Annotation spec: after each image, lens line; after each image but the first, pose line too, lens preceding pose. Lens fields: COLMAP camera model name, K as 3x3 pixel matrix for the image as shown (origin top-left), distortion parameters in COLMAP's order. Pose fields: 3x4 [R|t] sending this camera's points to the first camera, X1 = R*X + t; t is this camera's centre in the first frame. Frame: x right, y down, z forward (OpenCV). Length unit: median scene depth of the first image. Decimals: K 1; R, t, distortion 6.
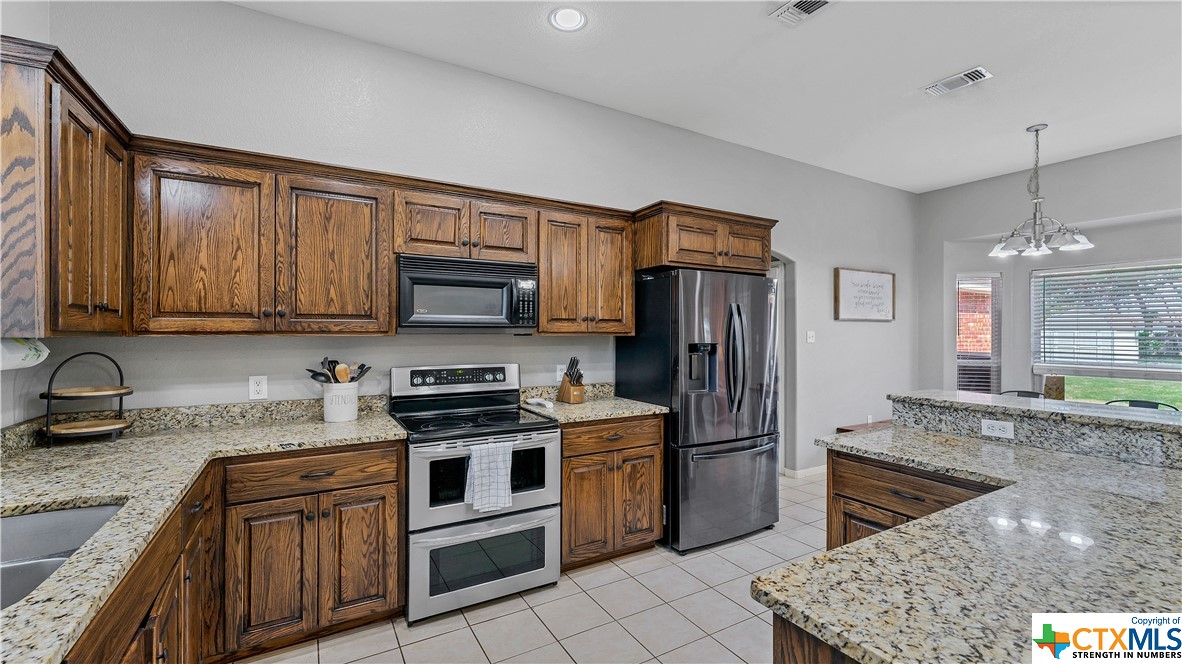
lens RADIAL K [[487.9, 0, 605.1], [0, 487.9, 328.7], [0, 0, 1]] dist [0.006791, 0.000551]
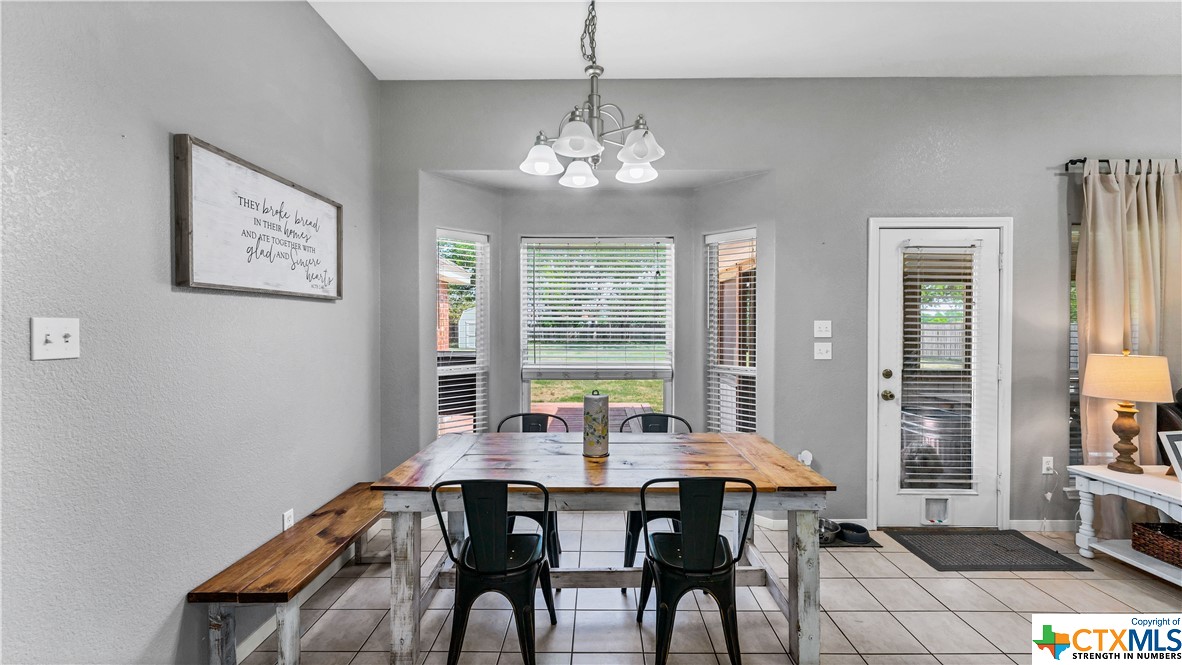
lens RADIAL K [[487.9, 0, 582.5], [0, 487.9, 331.5], [0, 0, 1]] dist [0.006791, 0.000551]
pose [[0.552183, -0.014542, 0.833596, 0.324340], [-0.000853, 0.999837, 0.018007, 0.006930], [-0.833723, -0.010654, 0.552081, 0.541121]]
